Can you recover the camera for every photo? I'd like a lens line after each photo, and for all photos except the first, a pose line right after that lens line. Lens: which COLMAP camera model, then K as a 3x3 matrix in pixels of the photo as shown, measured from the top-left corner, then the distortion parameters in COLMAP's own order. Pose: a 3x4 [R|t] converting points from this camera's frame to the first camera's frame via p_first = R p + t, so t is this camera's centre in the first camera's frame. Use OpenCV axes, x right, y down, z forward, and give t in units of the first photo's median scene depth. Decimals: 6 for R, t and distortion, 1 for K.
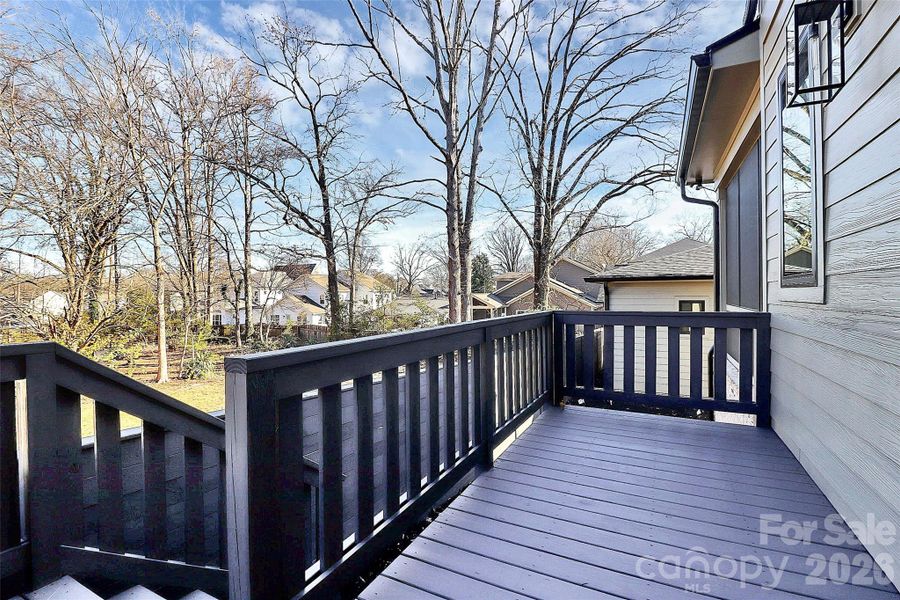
lens RADIAL K [[424.0, 0, 446.0], [0, 424.0, 298.7], [0, 0, 1]] dist [-0.013850, -0.002115]
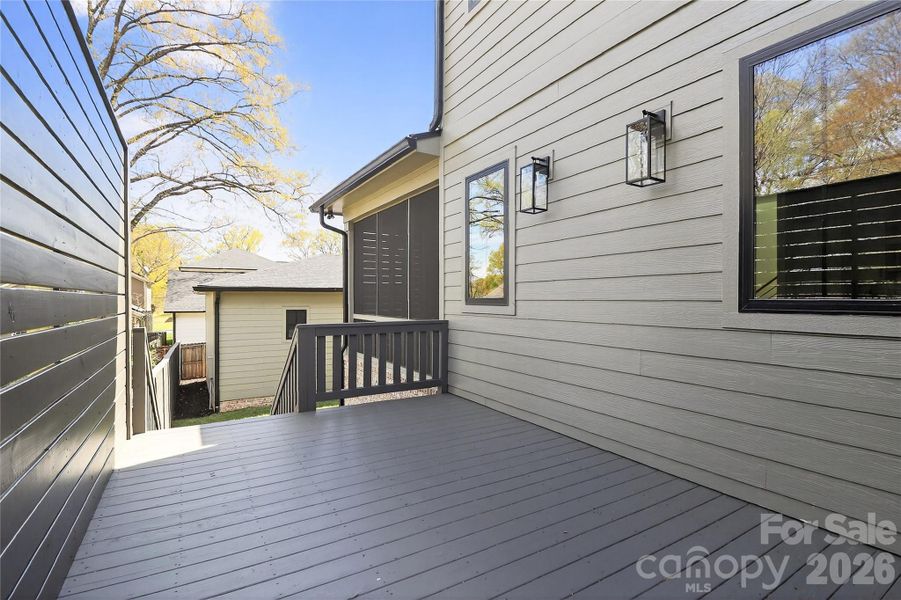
lens RADIAL K [[424.5, 0, 442.1], [0, 424.5, 303.2], [0, 0, 1]] dist [-0.013850, -0.002115]
pose [[0.532984, 0.003691, 0.846117, -0.265718], [0.000820, 0.999988, -0.004879, -0.009577], [-0.846125, 0.003294, 0.532974, 0.075311]]
